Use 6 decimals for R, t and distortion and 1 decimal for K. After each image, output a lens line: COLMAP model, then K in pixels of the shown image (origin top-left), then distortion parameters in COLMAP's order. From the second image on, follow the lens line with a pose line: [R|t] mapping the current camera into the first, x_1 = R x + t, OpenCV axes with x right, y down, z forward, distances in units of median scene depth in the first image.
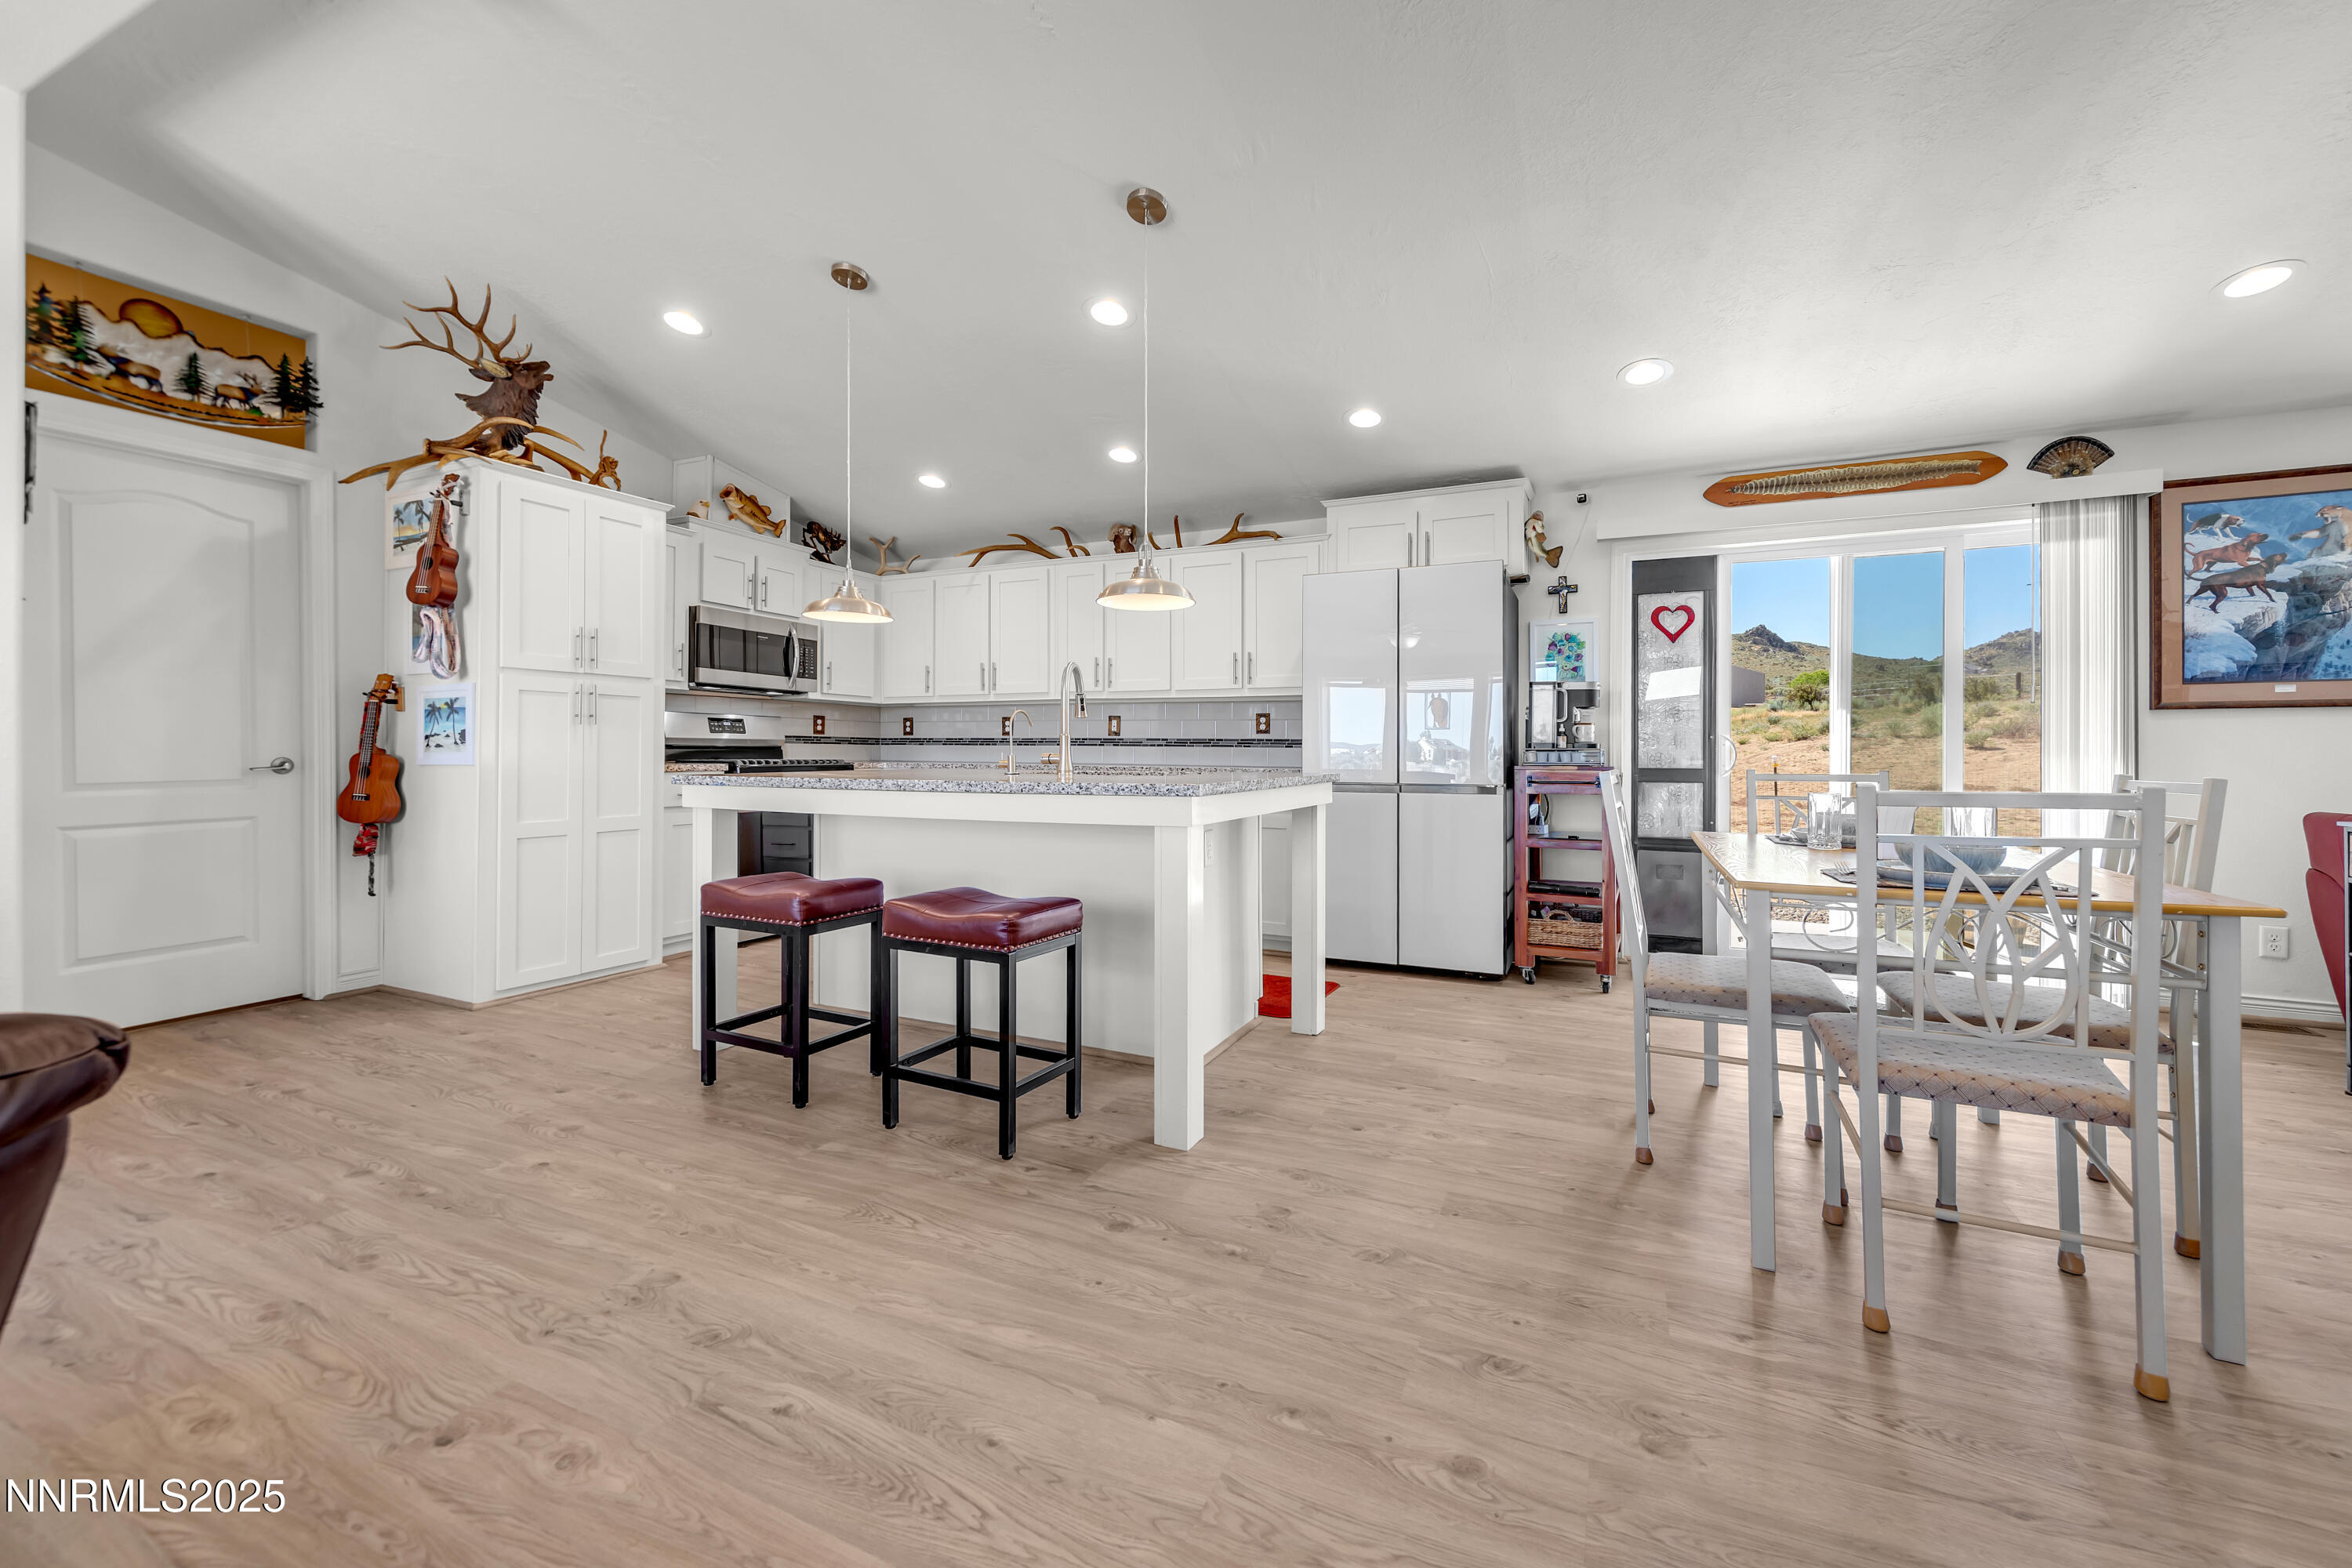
lens RADIAL K [[908.9, 0, 1206.2], [0, 908.9, 752.6], [0, 0, 1]] dist [0.004287, 0.000696]
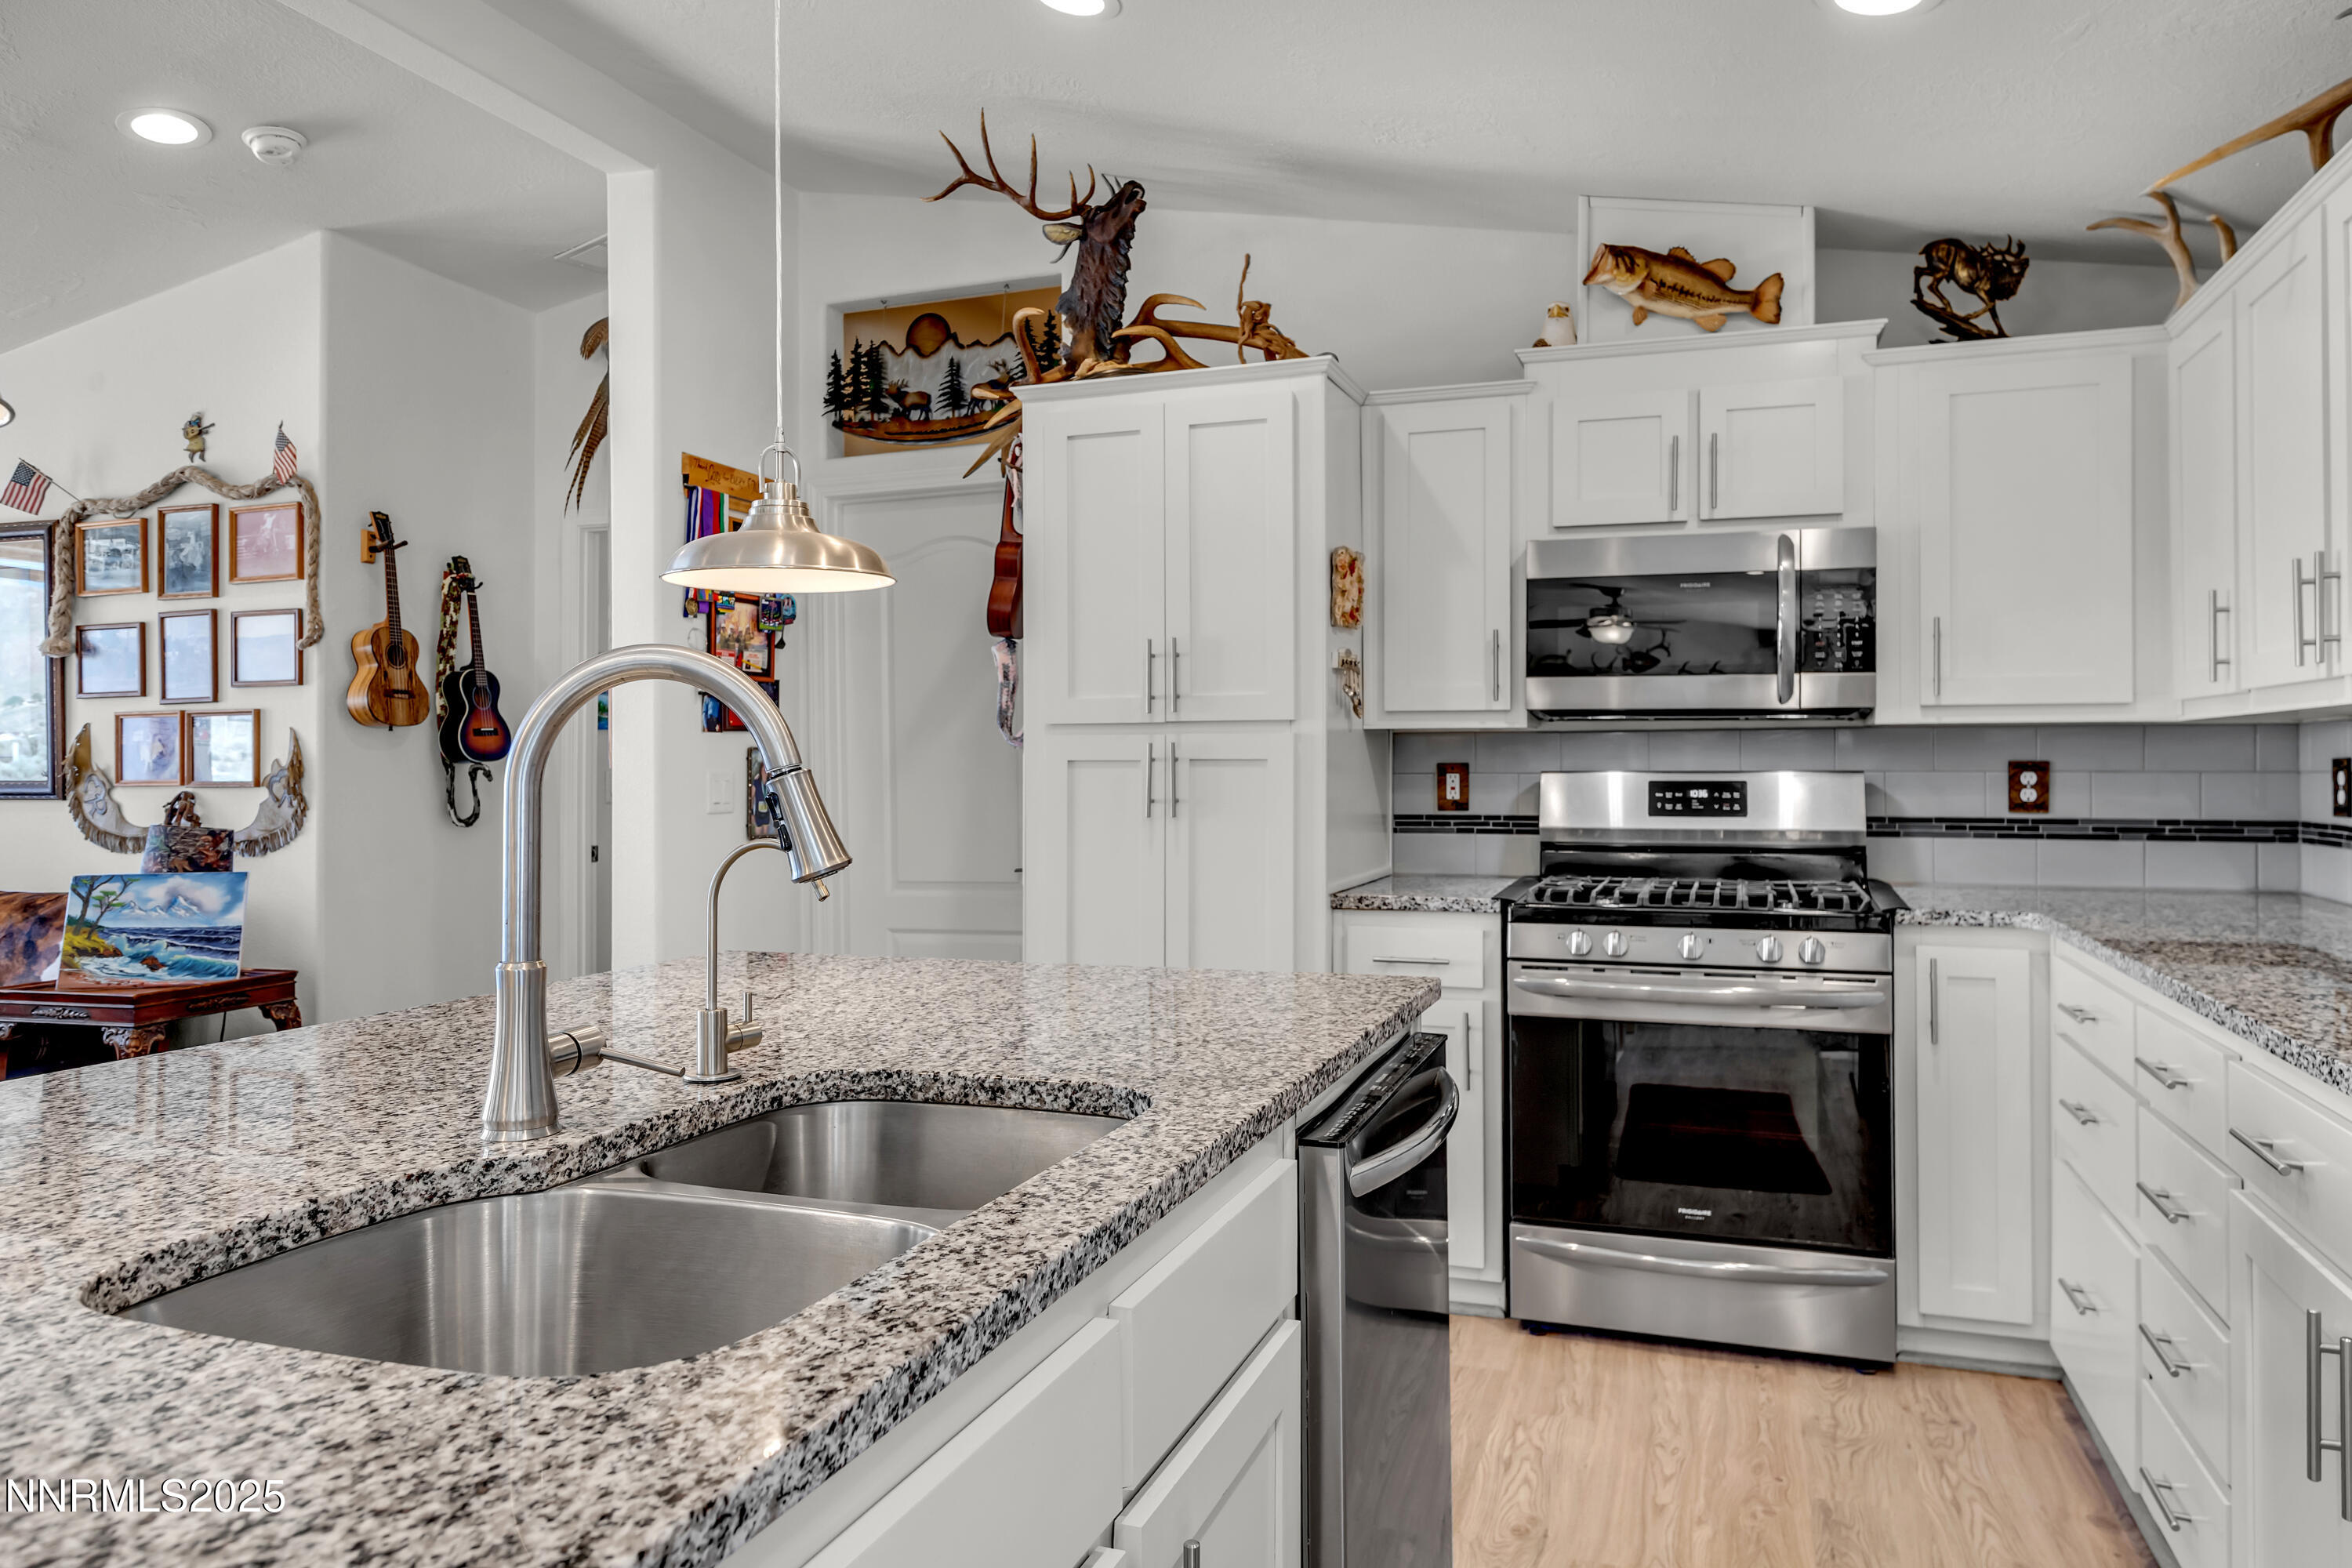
lens RADIAL K [[1507.2, 0, 1217.1], [0, 1507.2, 751.9], [0, 0, 1]] dist [0.003231, 0.000082]
pose [[0.098193, -0.014512, -0.995062, 0.207699], [0.004193, 0.999891, -0.014169, -0.055175], [0.995159, -0.002781, 0.098243, 0.921016]]
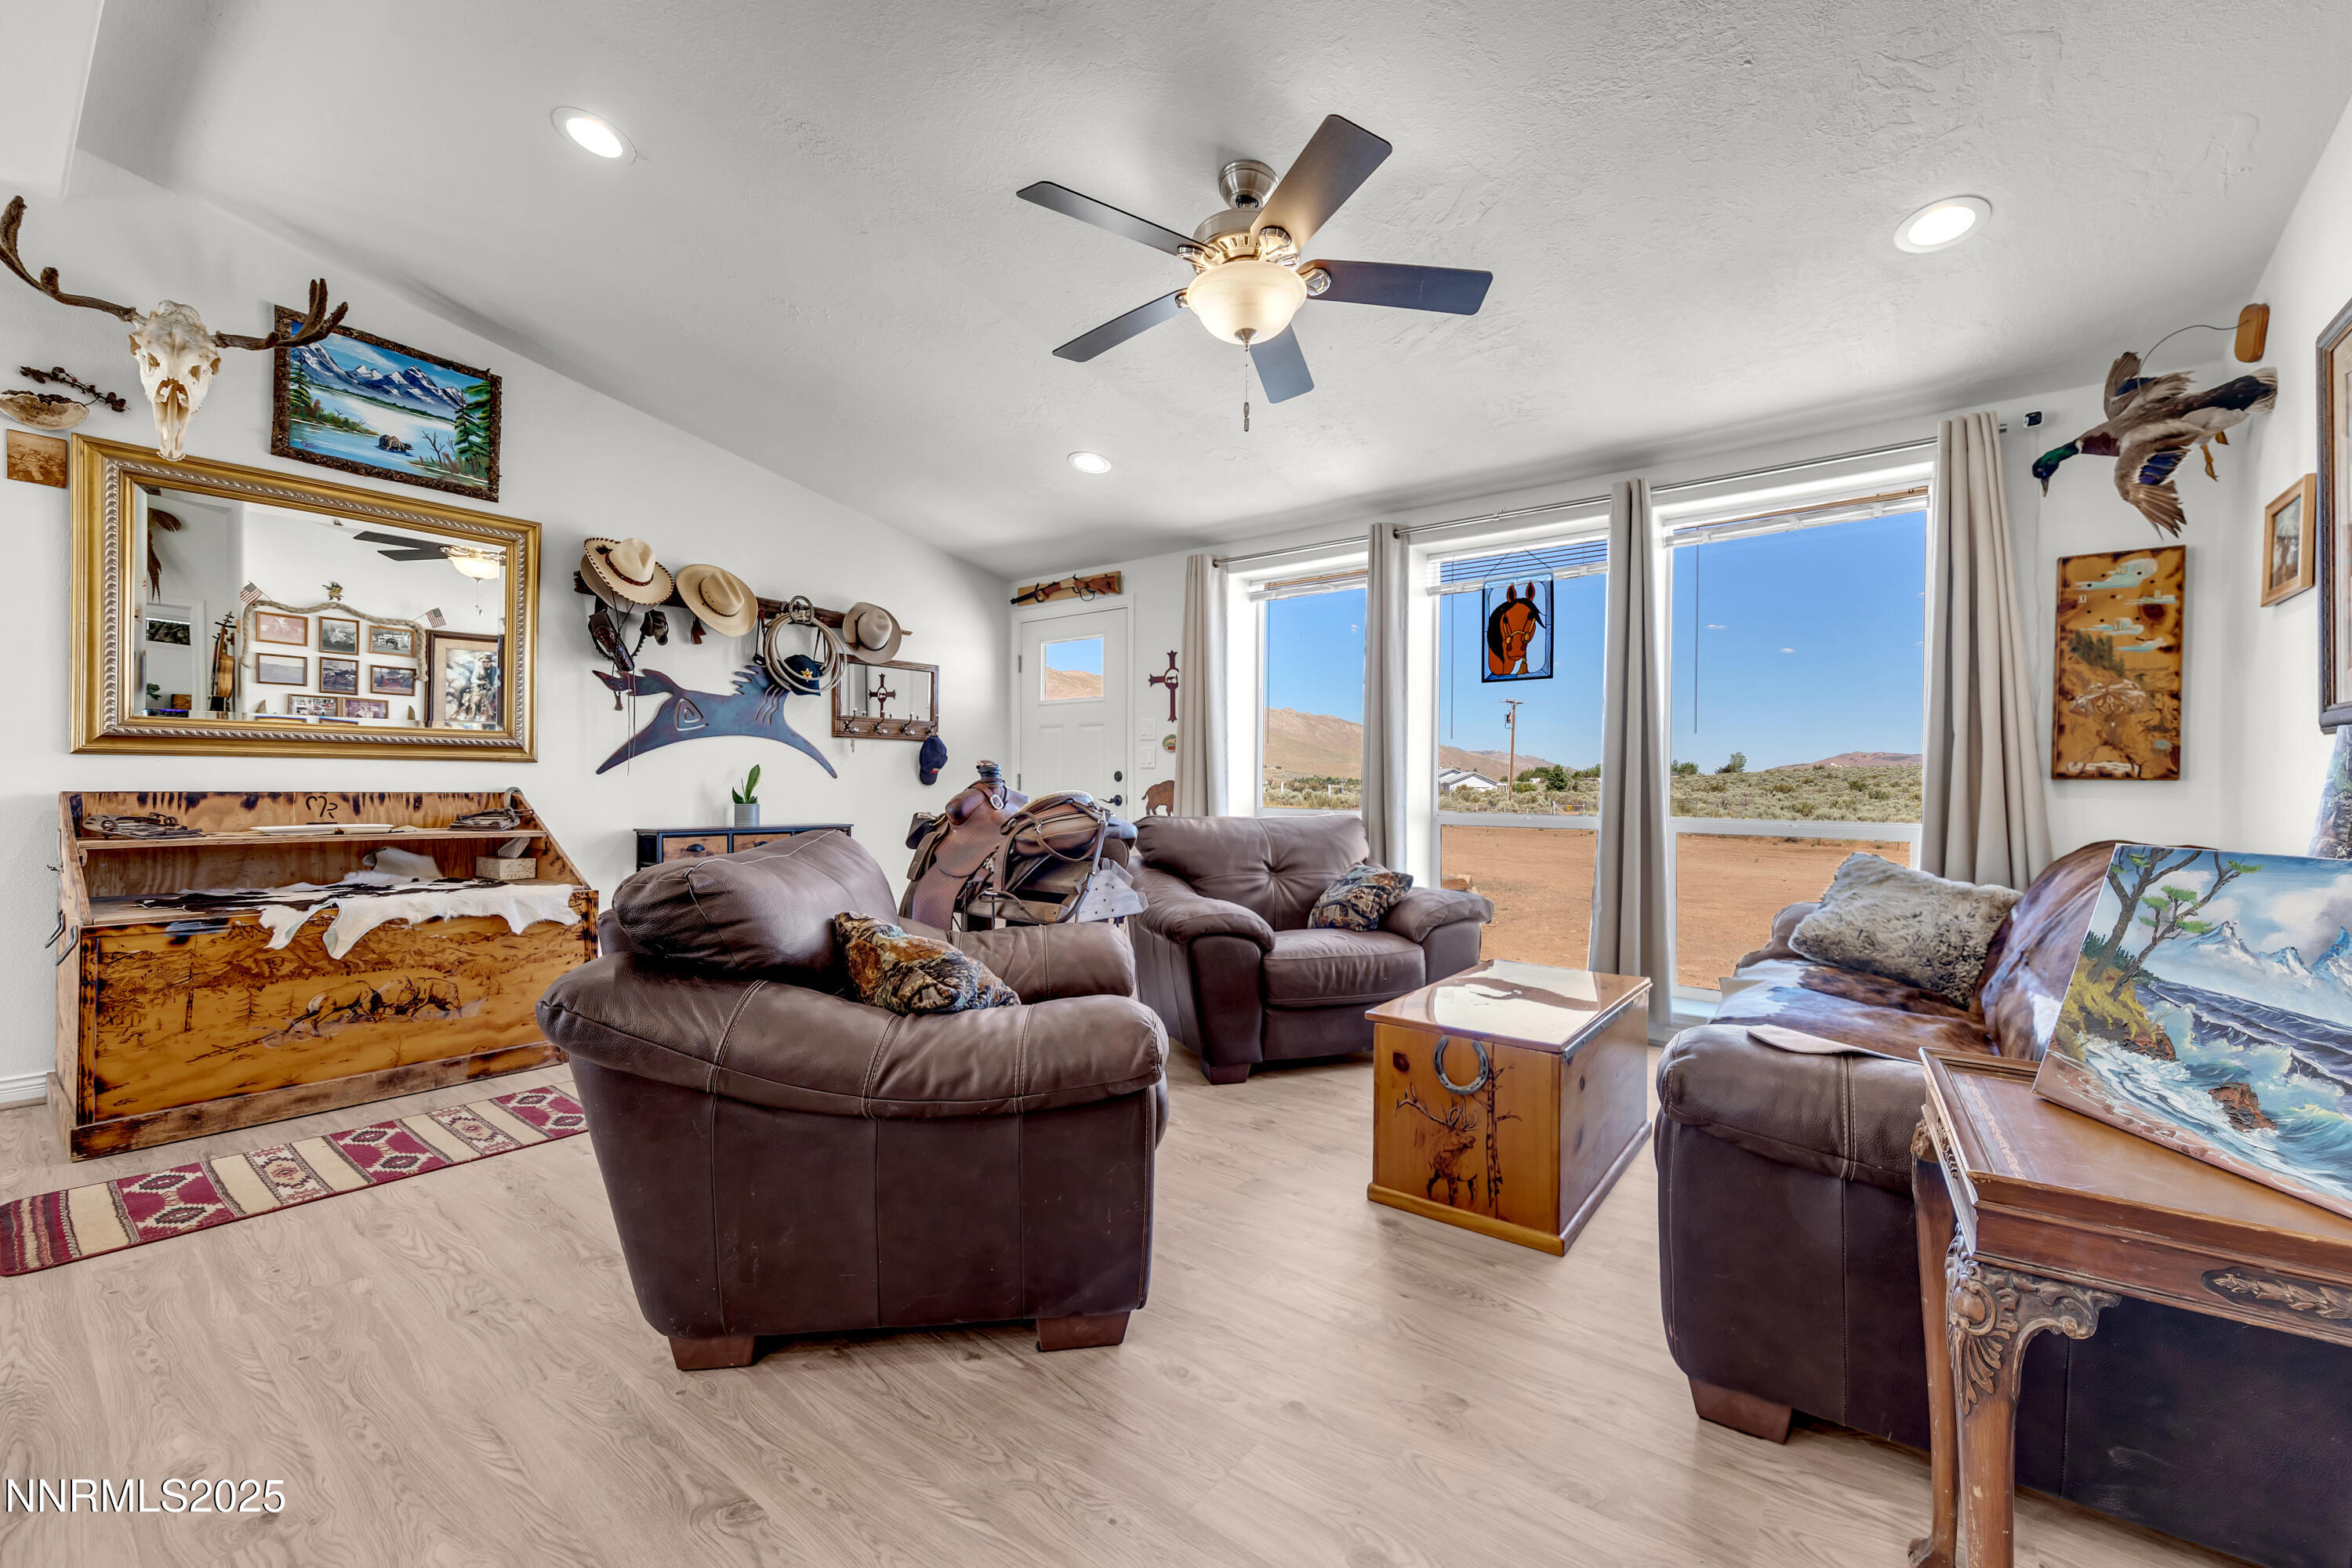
lens RADIAL K [[945.9, 0, 1200.8], [0, 945.9, 786.6], [0, 0, 1]] dist [0.008695, -0.001036]
pose [[-0.974716, -0.012804, 0.223080, -0.669701], [-0.011739, 0.999912, 0.006102, -0.005611], [-0.223138, 0.003330, -0.974781, 0.590089]]
